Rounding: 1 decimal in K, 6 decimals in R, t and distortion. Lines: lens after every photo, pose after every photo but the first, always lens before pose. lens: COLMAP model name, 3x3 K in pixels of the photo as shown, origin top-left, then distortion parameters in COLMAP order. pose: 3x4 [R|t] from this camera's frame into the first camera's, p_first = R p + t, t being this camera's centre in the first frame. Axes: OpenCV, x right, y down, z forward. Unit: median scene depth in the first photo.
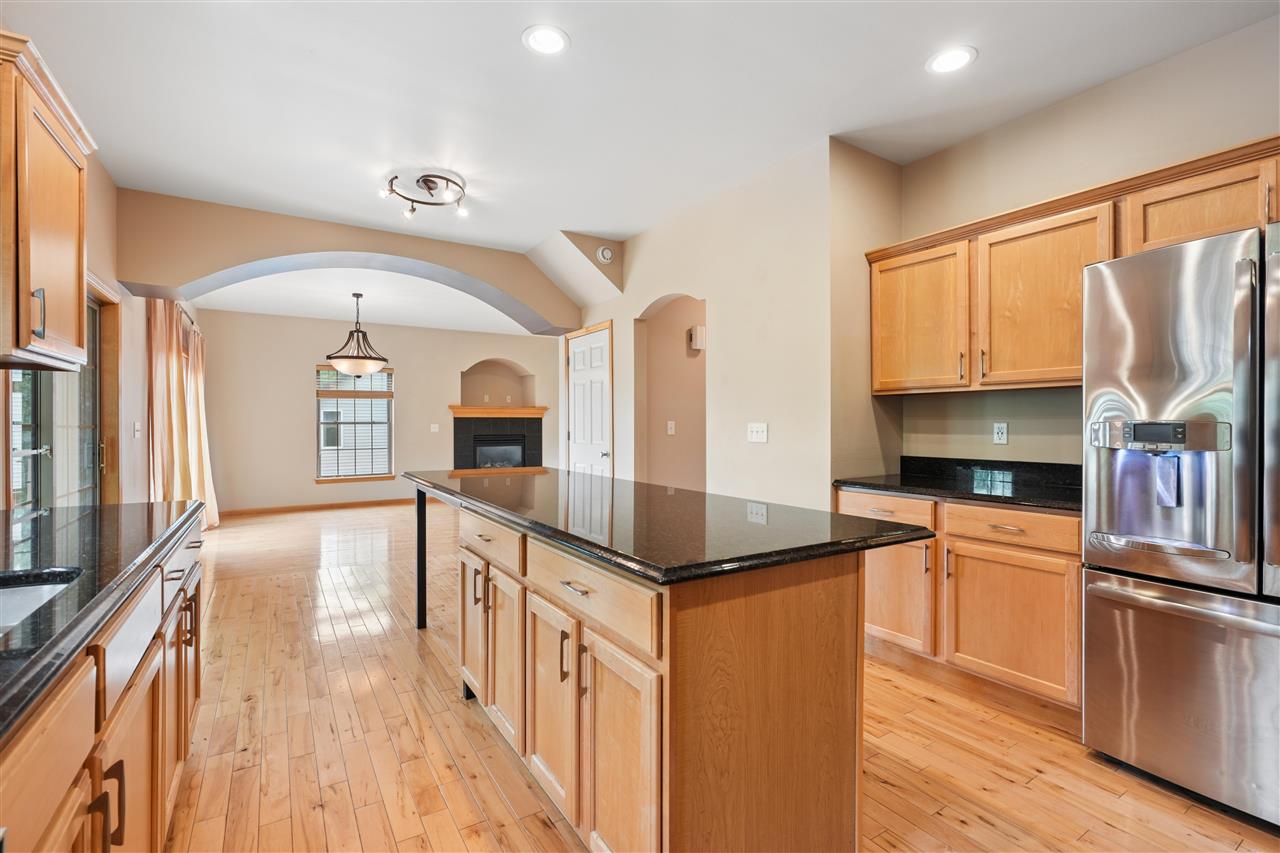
lens RADIAL K [[579.3, 0, 633.7], [0, 579.3, 424.0], [0, 0, 1]] dist [0.003599, 0.000073]
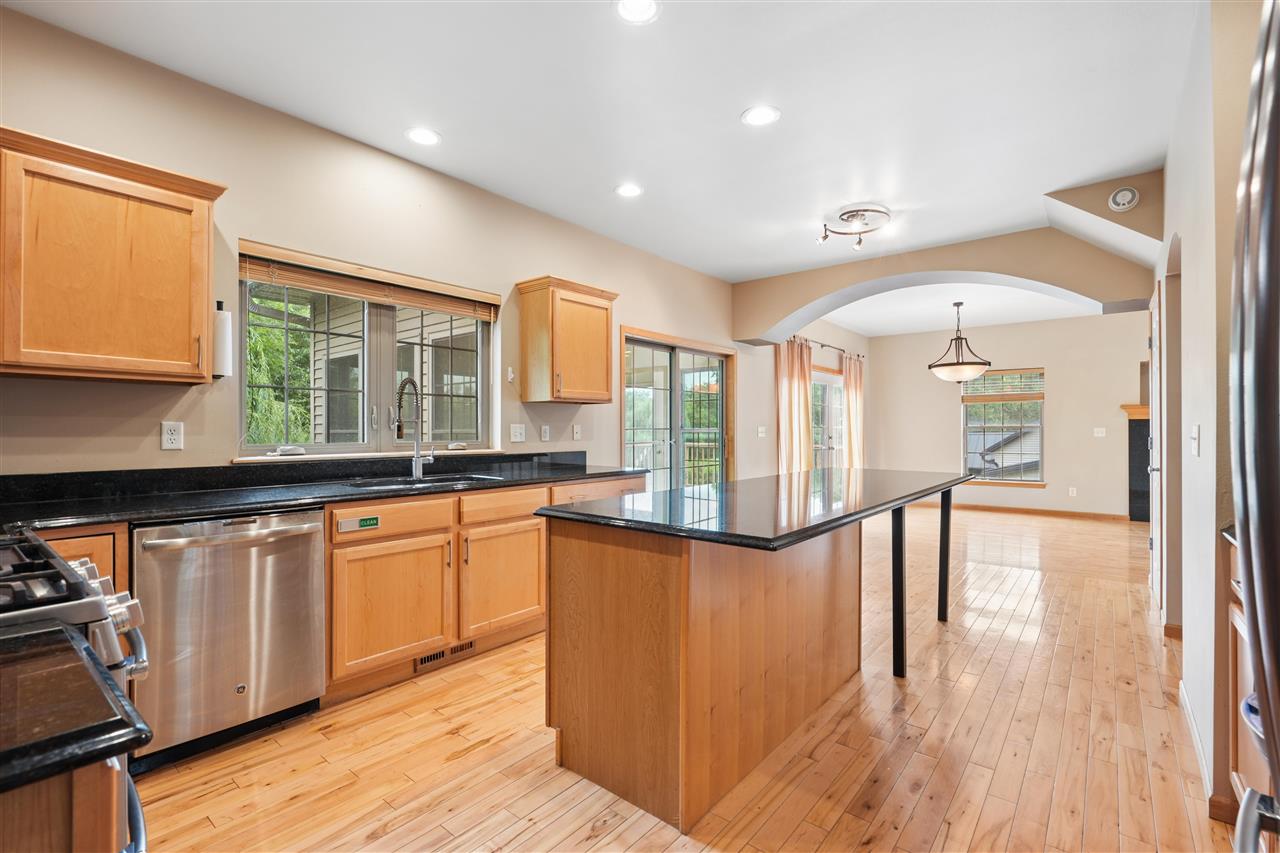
lens RADIAL K [[579.3, 0, 643.8], [0, 579.3, 433.2], [0, 0, 1]] dist [0.003599, 0.000073]
pose [[0.327091, 0.007750, -0.944961, 0.451207], [0.000678, 0.999964, 0.008436, 0.000832], [0.944993, -0.003400, 0.327074, 0.174984]]
